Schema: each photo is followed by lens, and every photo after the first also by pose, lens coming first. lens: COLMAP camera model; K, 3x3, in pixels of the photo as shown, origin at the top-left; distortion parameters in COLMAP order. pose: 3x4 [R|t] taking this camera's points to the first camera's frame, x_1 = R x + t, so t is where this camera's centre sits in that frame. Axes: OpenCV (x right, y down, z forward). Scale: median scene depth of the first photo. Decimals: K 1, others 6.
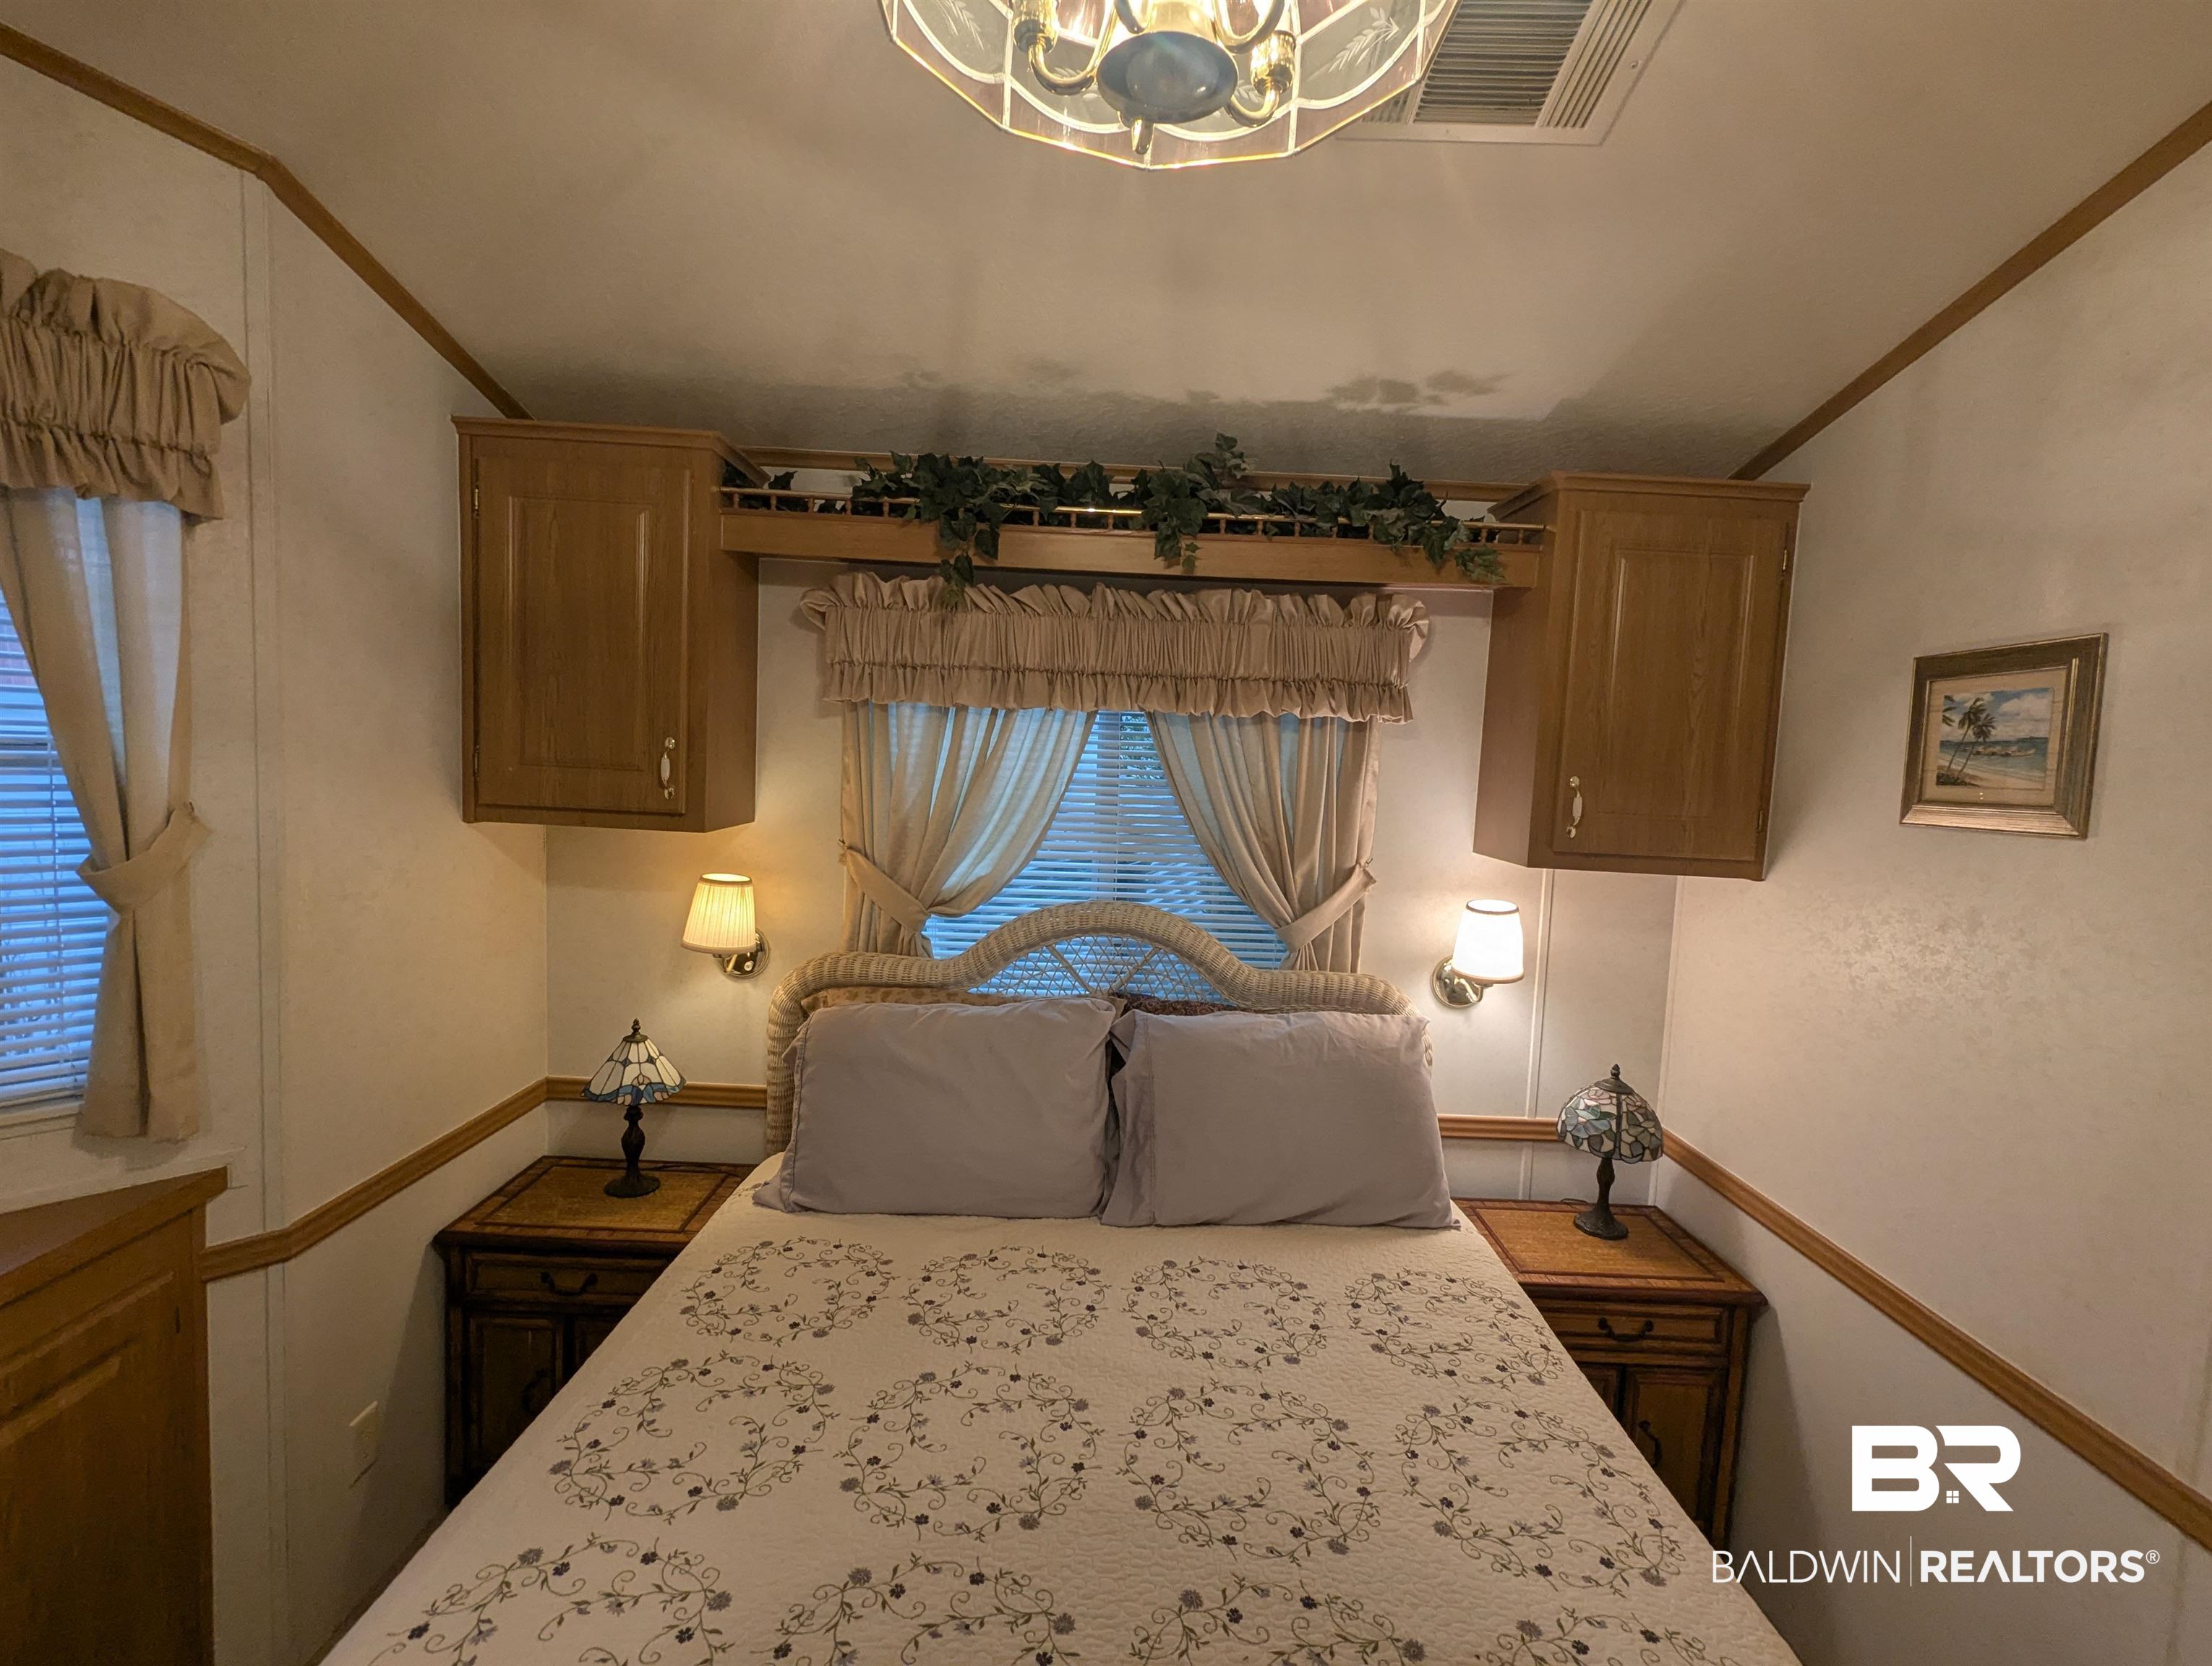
lens RADIAL K [[1045.9, 0, 1110.0], [0, 1045.9, 839.9], [0, 0, 1]] dist [0.001410, -0.003153]
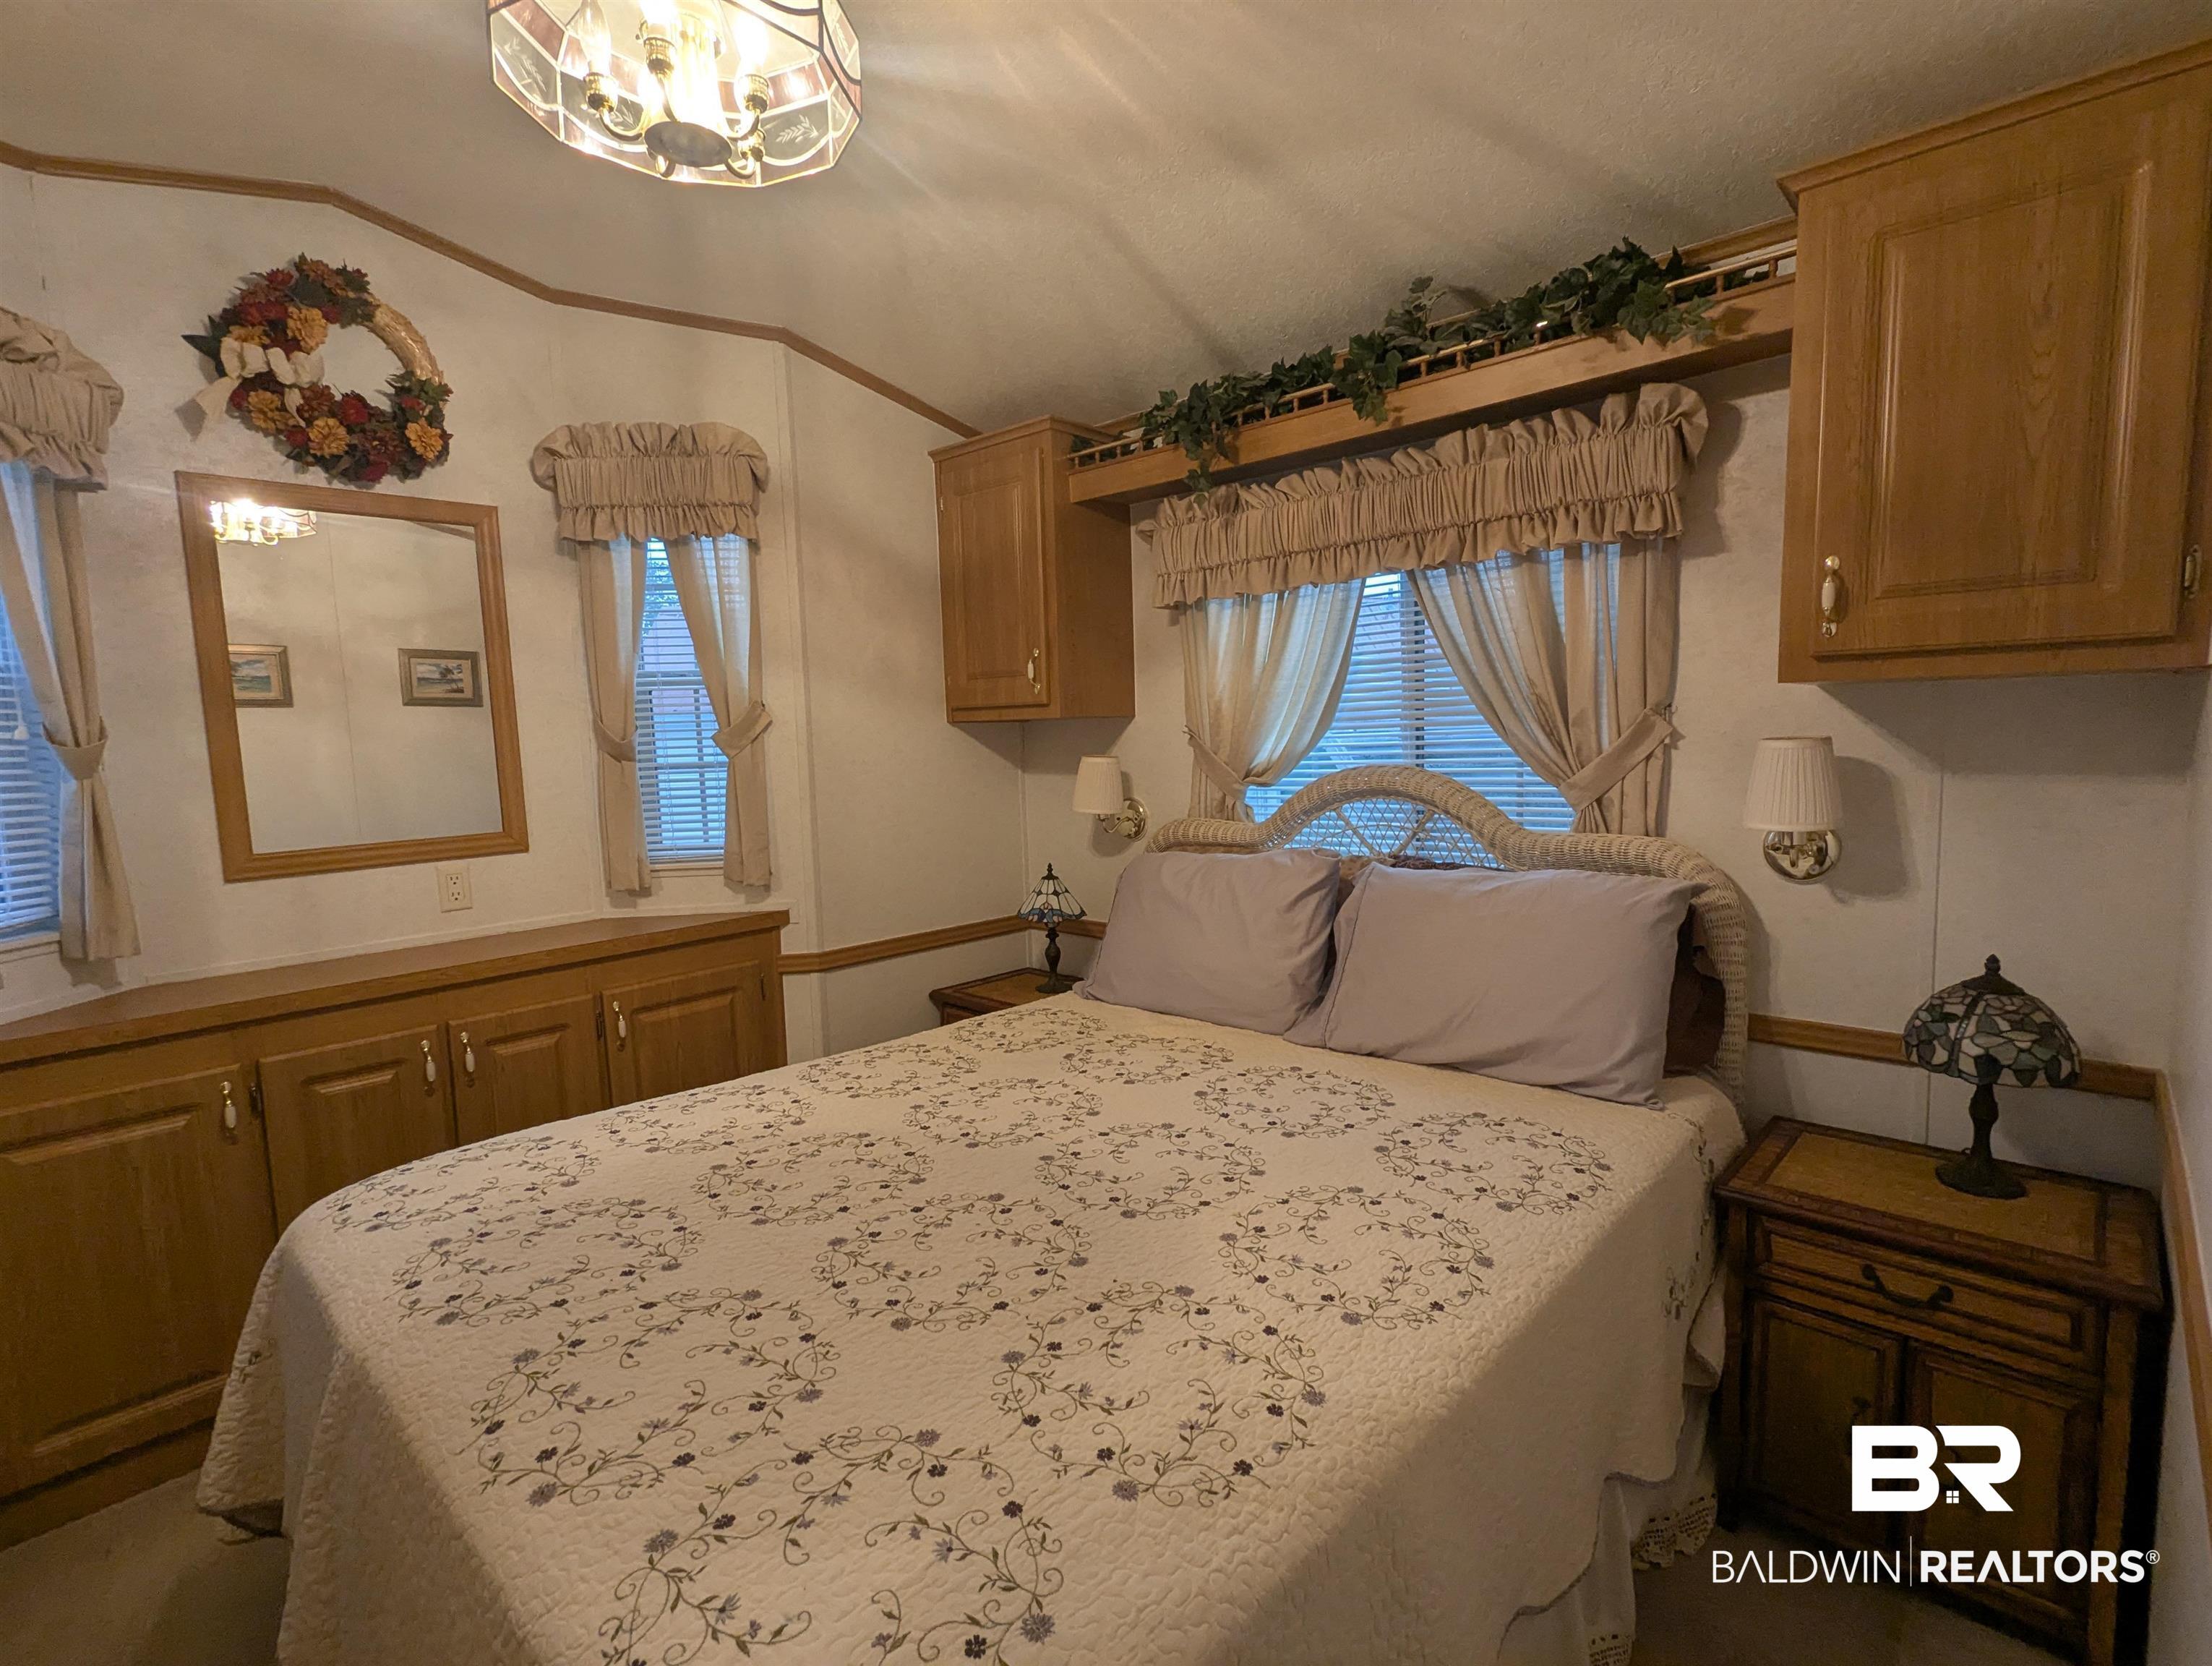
lens RADIAL K [[1045.9, 0, 1110.0], [0, 1045.9, 839.9], [0, 0, 1]] dist [0.001410, -0.003153]
pose [[0.725597, 0.004902, -0.688102, 0.589550], [0.004047, 0.999927, 0.011391, 0.137110], [0.688108, -0.011050, 0.725524, 0.073447]]
